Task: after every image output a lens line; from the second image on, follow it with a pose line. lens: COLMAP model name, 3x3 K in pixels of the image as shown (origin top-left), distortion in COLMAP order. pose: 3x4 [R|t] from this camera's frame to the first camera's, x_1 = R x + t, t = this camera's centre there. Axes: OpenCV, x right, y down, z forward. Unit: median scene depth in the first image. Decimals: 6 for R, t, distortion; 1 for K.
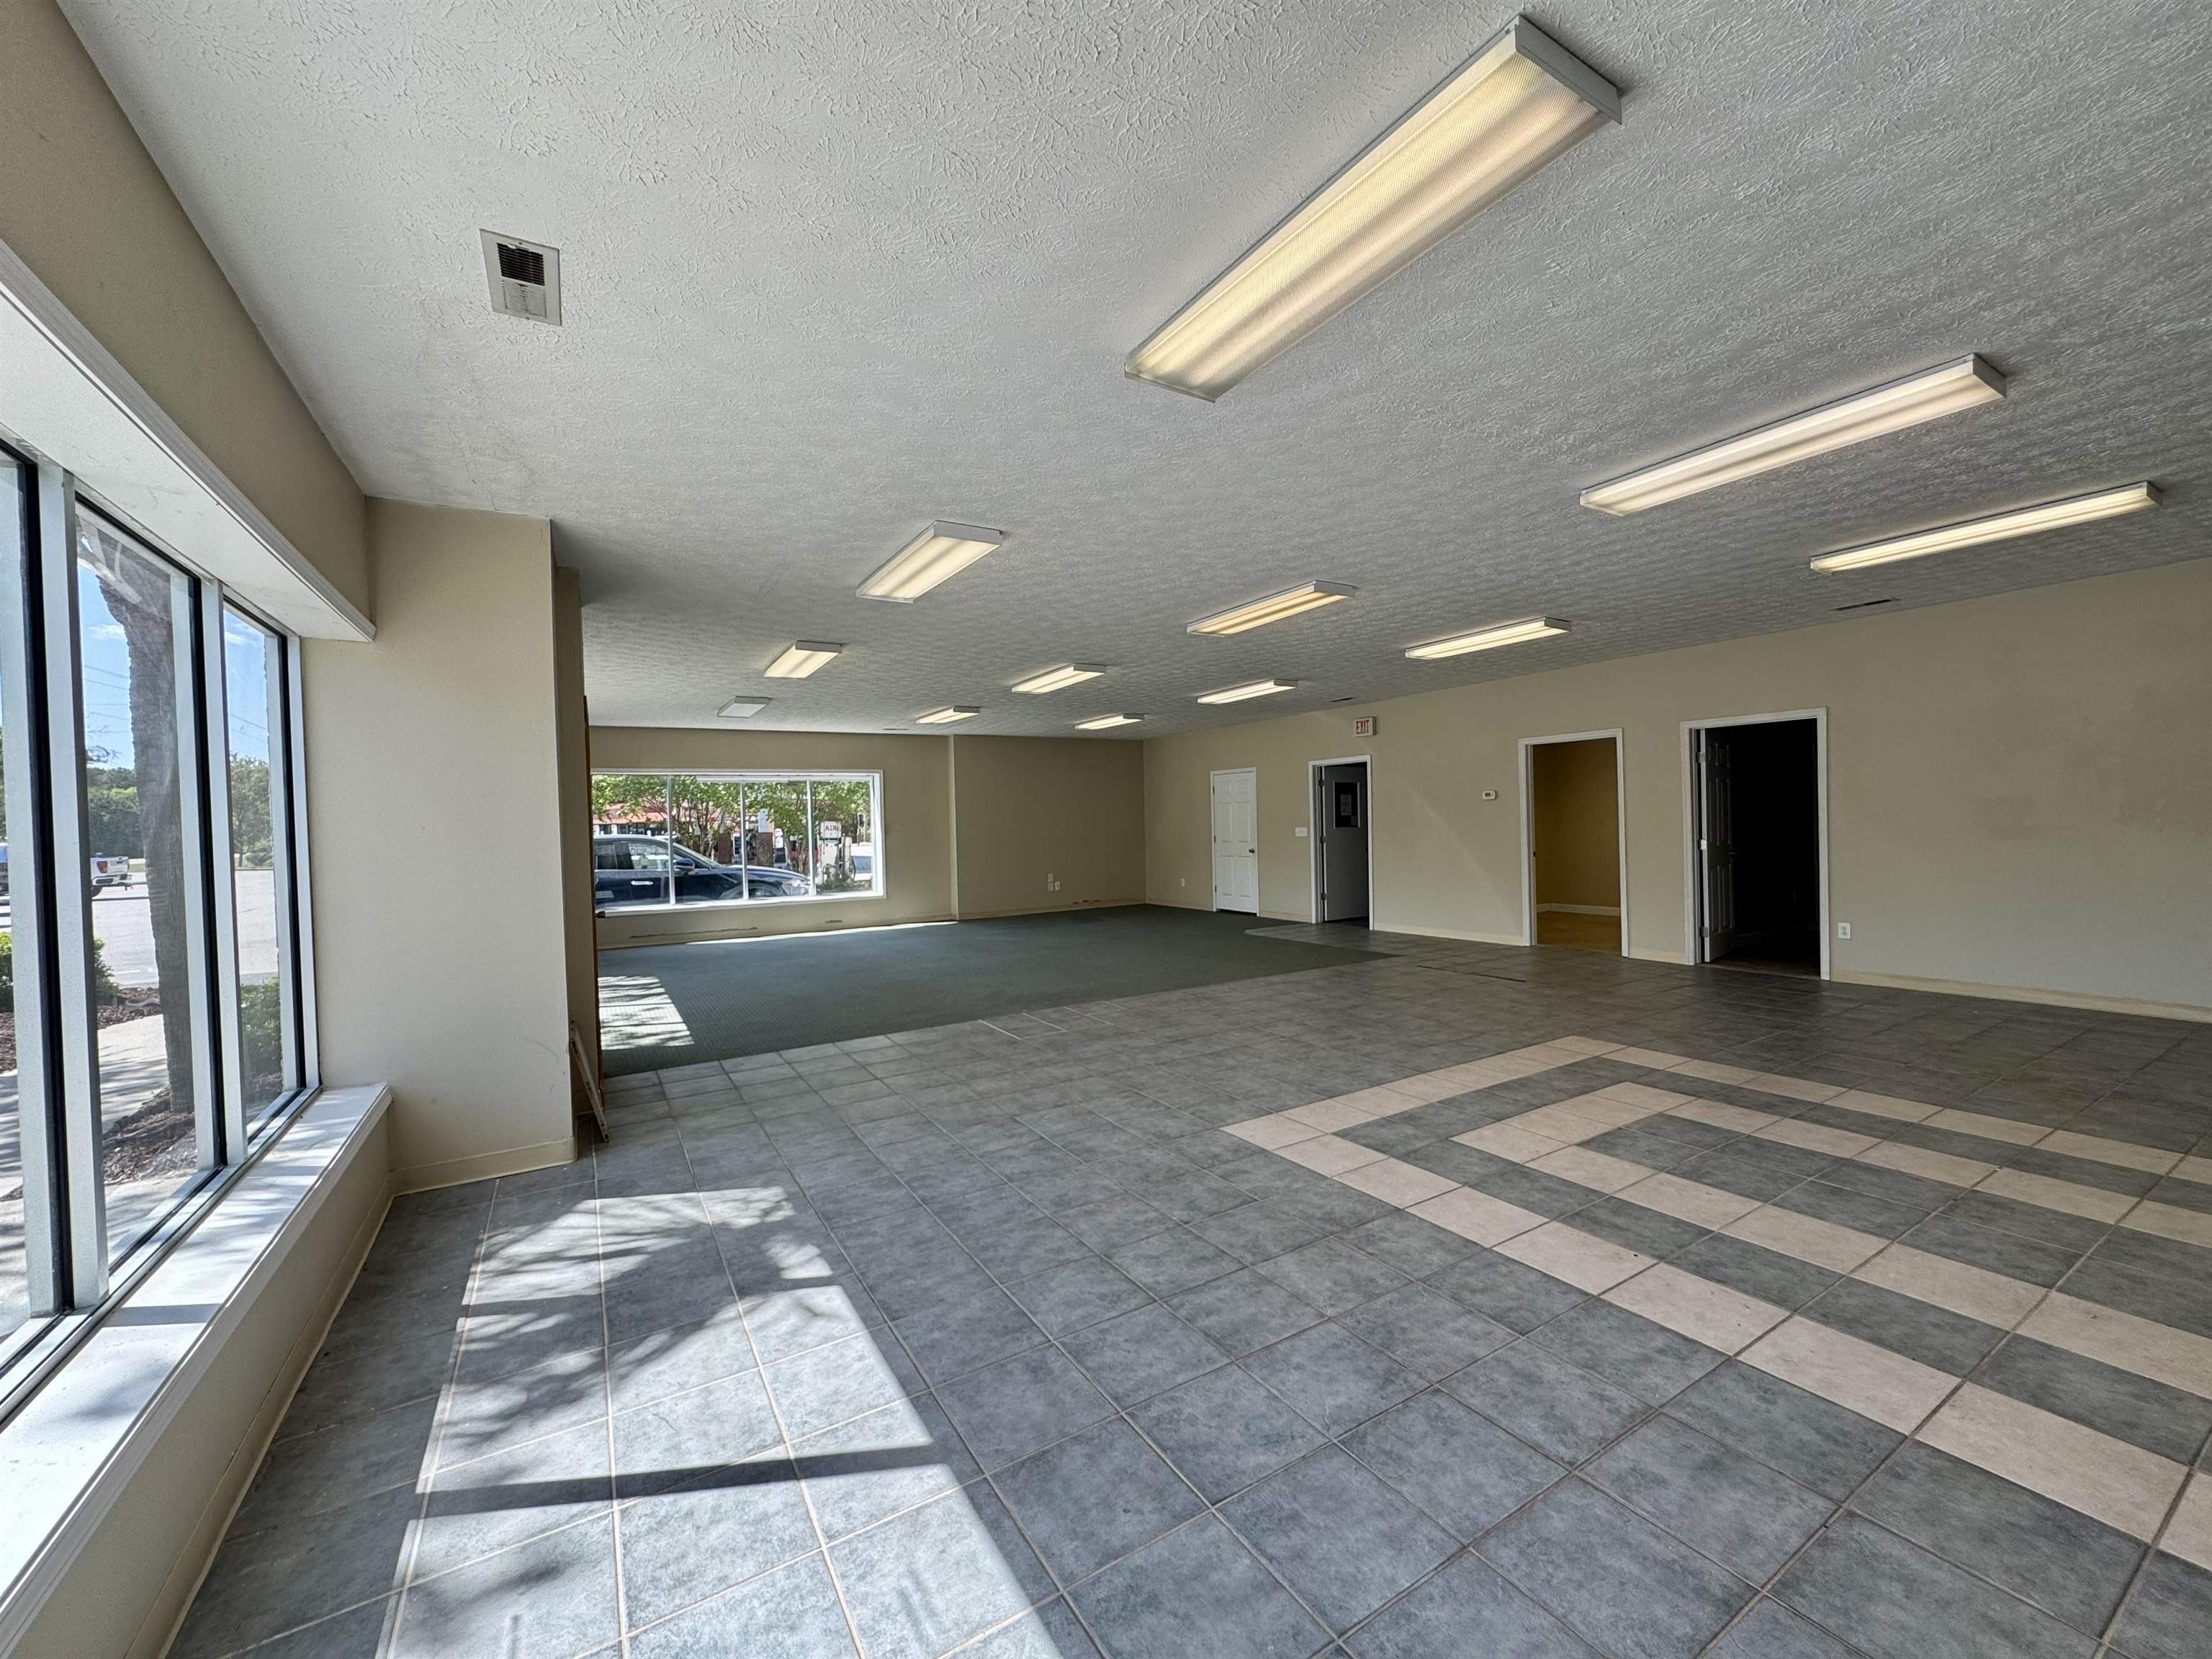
lens RADIAL K [[882.7, 0, 1105.3], [0, 882.7, 829.0], [0, 0, 1]] dist [-0.004821, 0.001034]
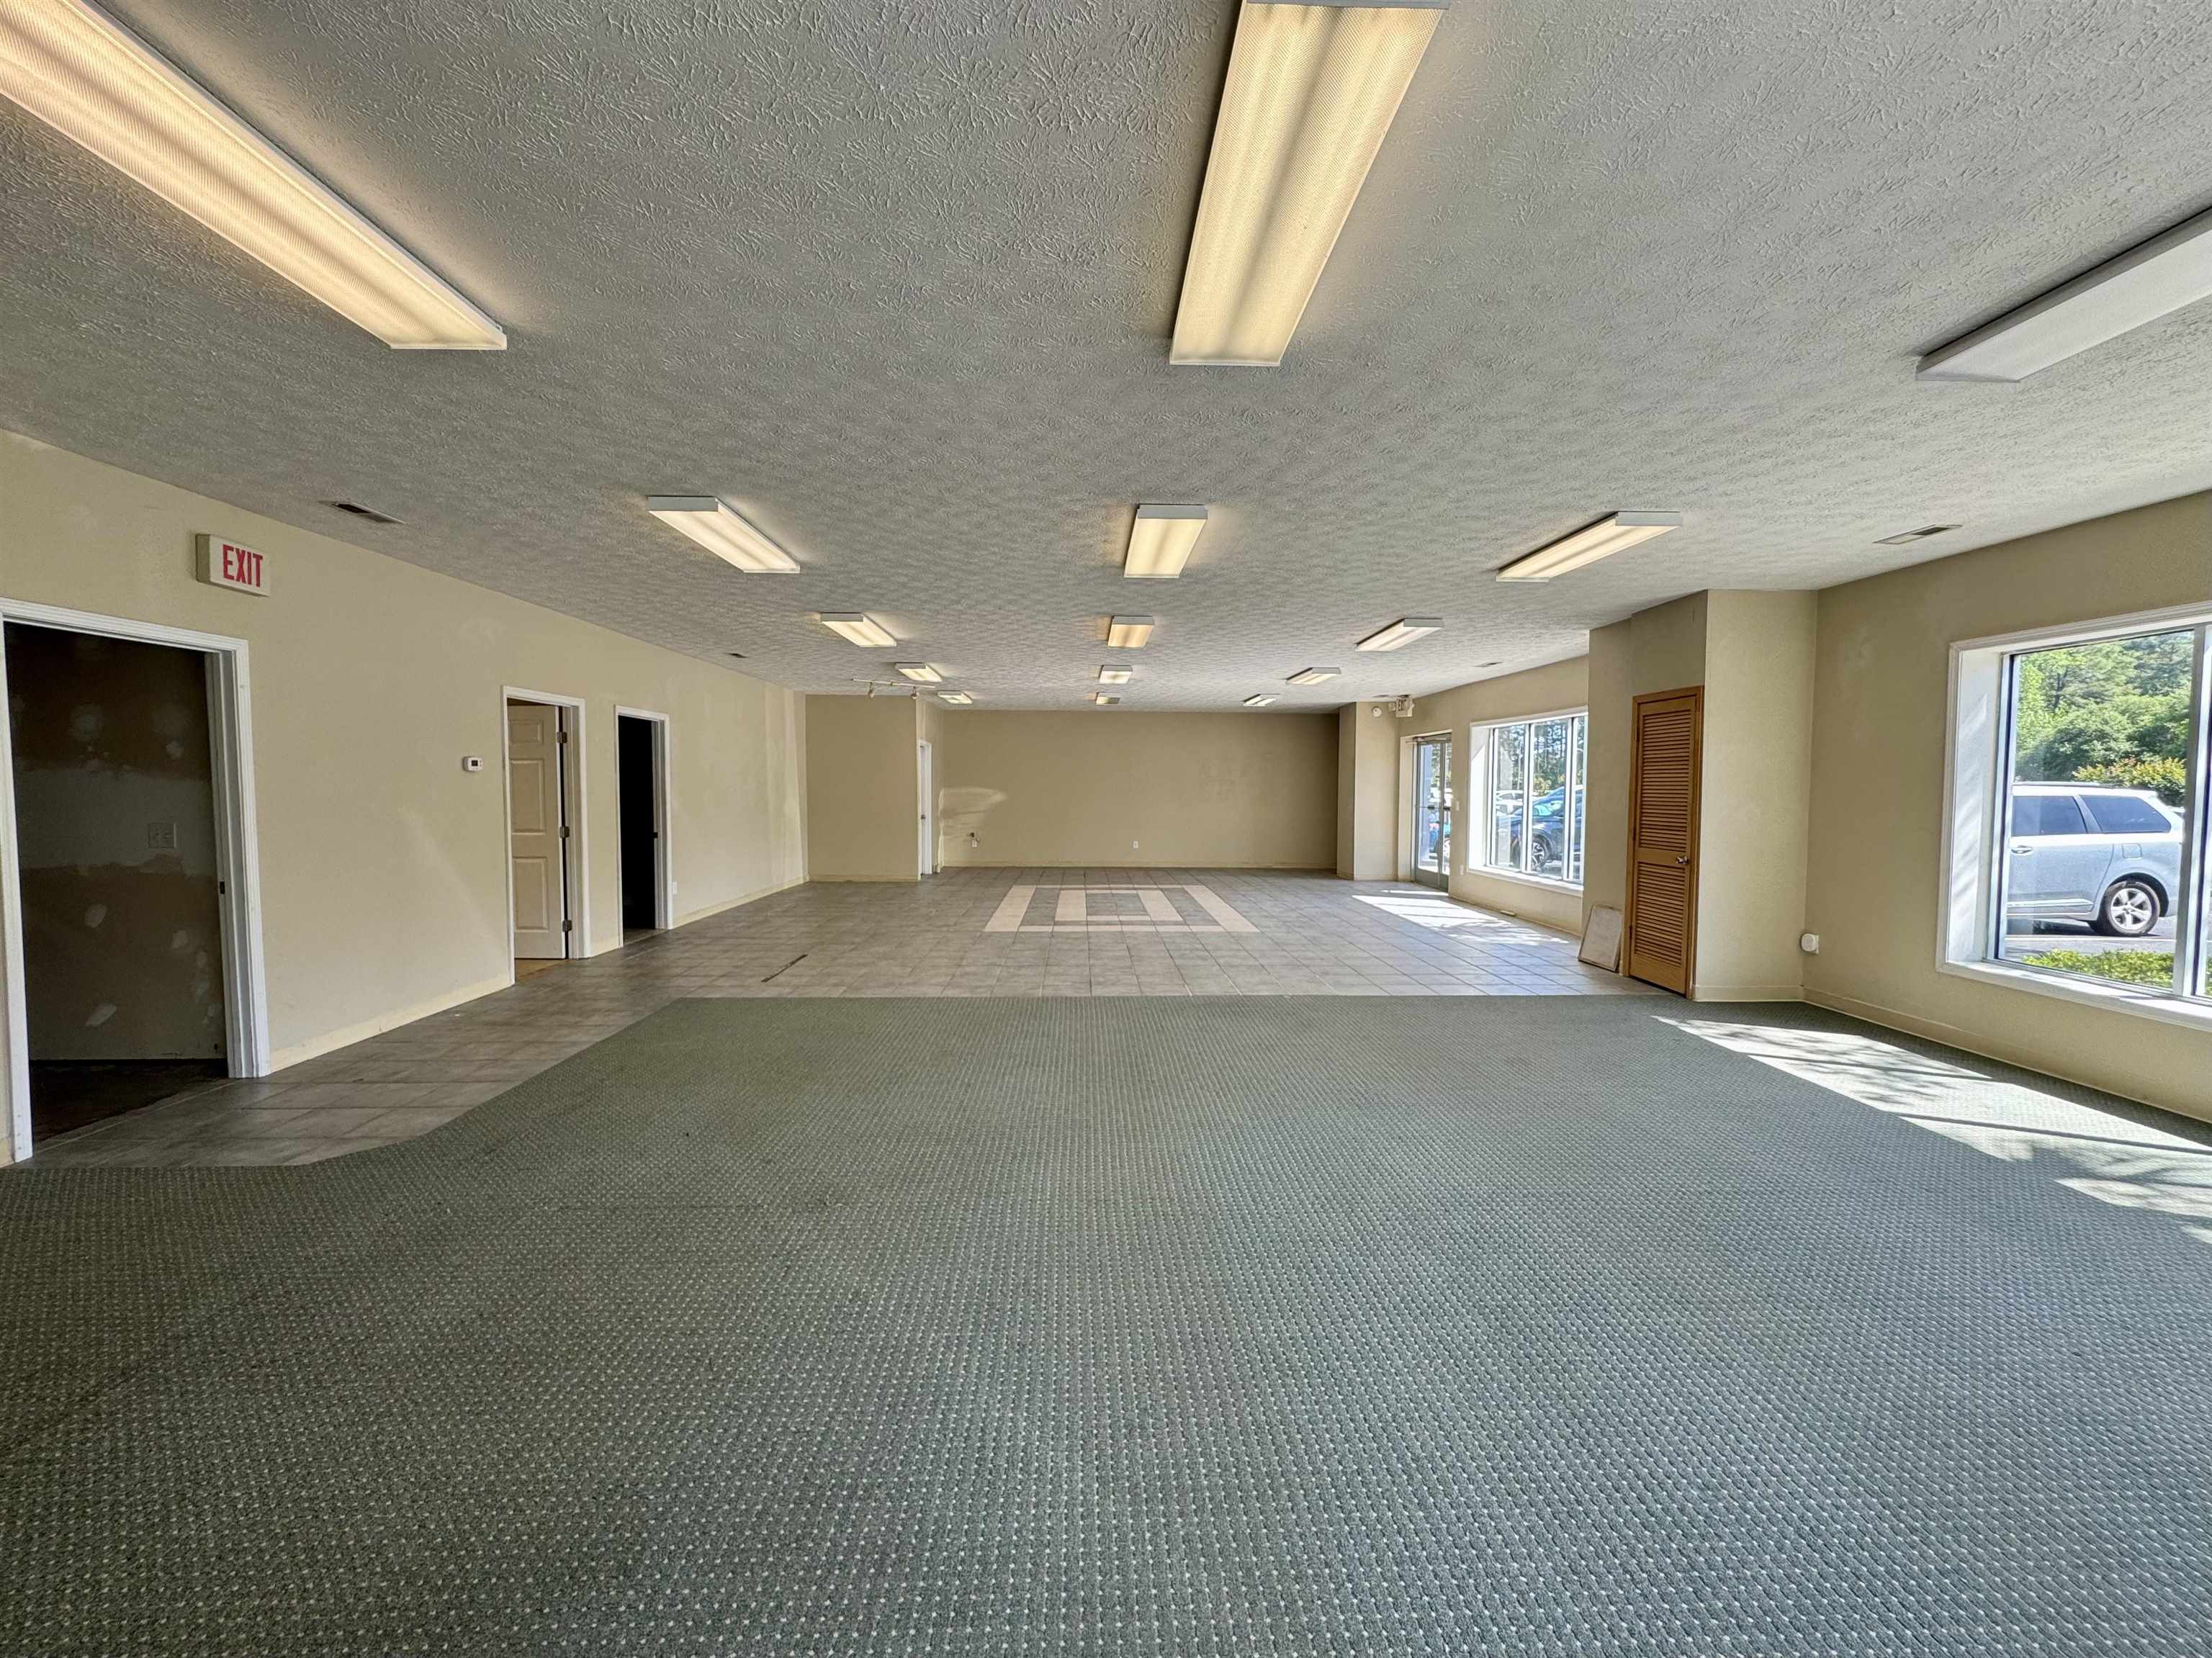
lens RADIAL K [[882.7, 0, 1120.1], [0, 882.7, 829.1], [0, 0, 1]] dist [-0.004821, 0.001034]
pose [[-0.870919, 0.002741, 0.491419, -0.649000], [0.025456, 0.998894, 0.039544, -0.010640], [-0.490767, 0.046949, -0.870025, 3.056311]]
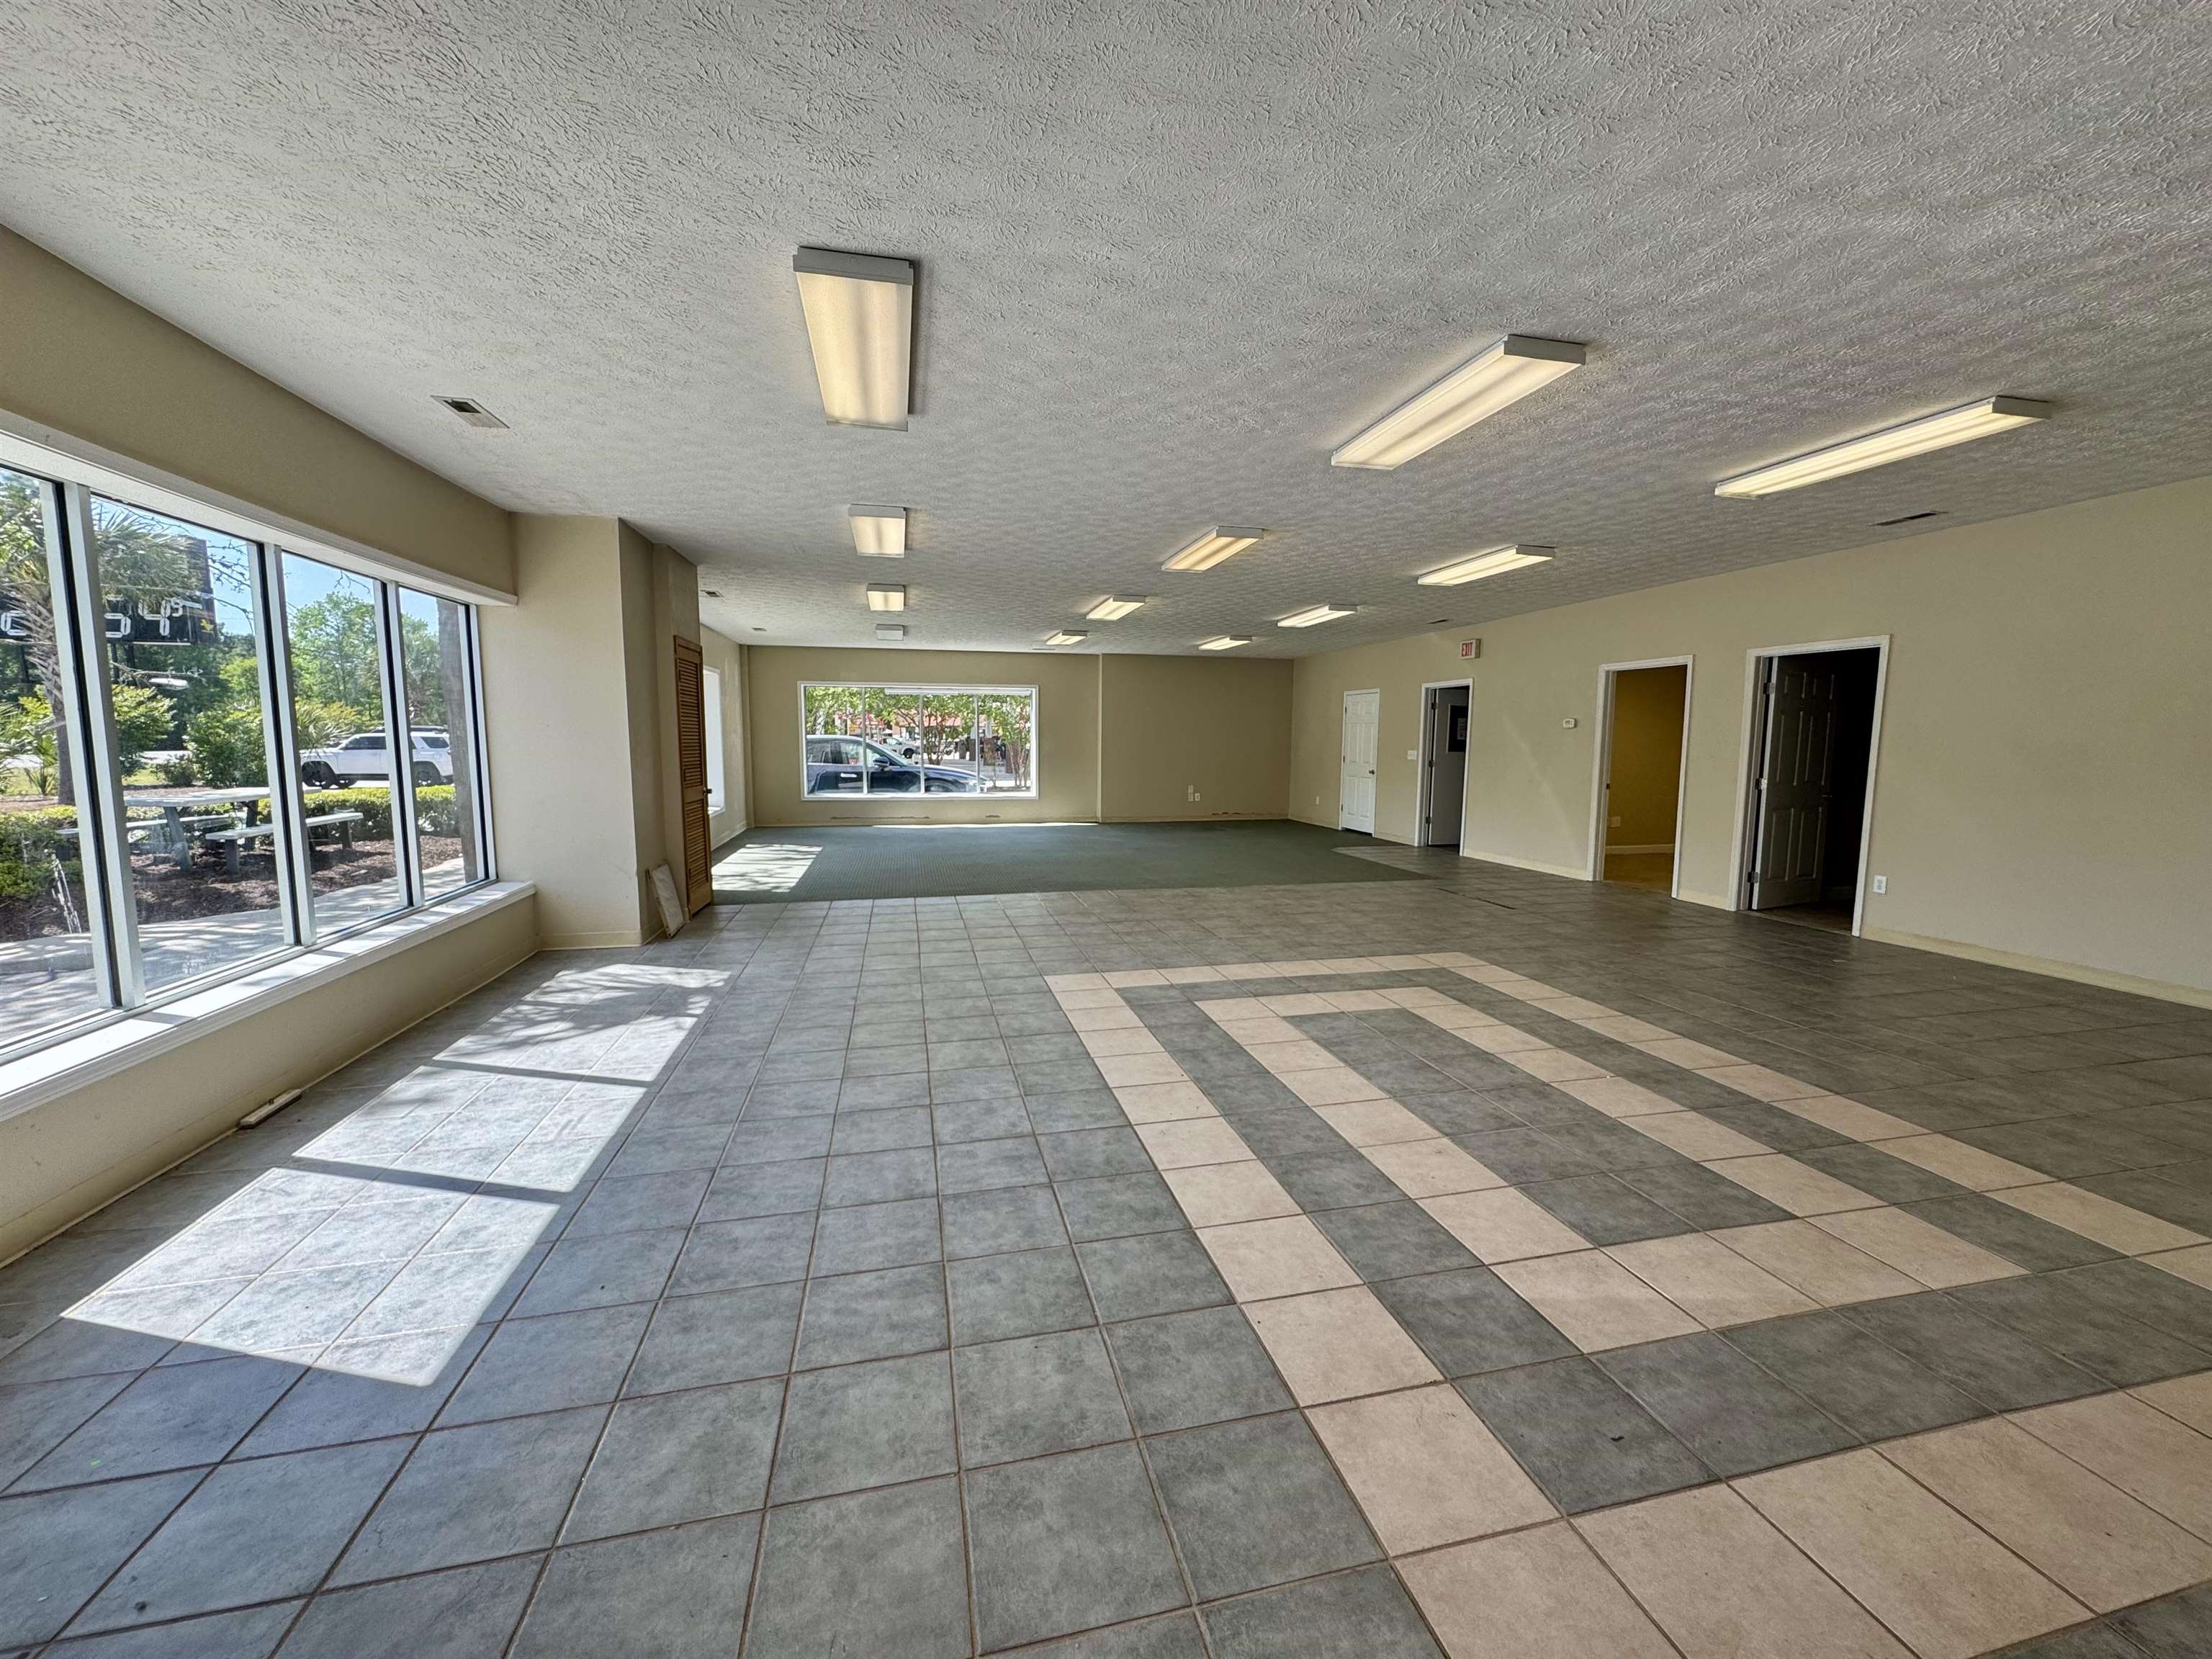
lens RADIAL K [[882.7, 0, 1104.6], [0, 882.7, 827.6], [0, 0, 1]] dist [-0.004821, 0.001034]
pose [[0.949347, 0.064742, -0.307488, 0.596259], [-0.034888, 0.994212, 0.101618, -0.011845], [0.312287, -0.085743, 0.946110, -0.178608]]
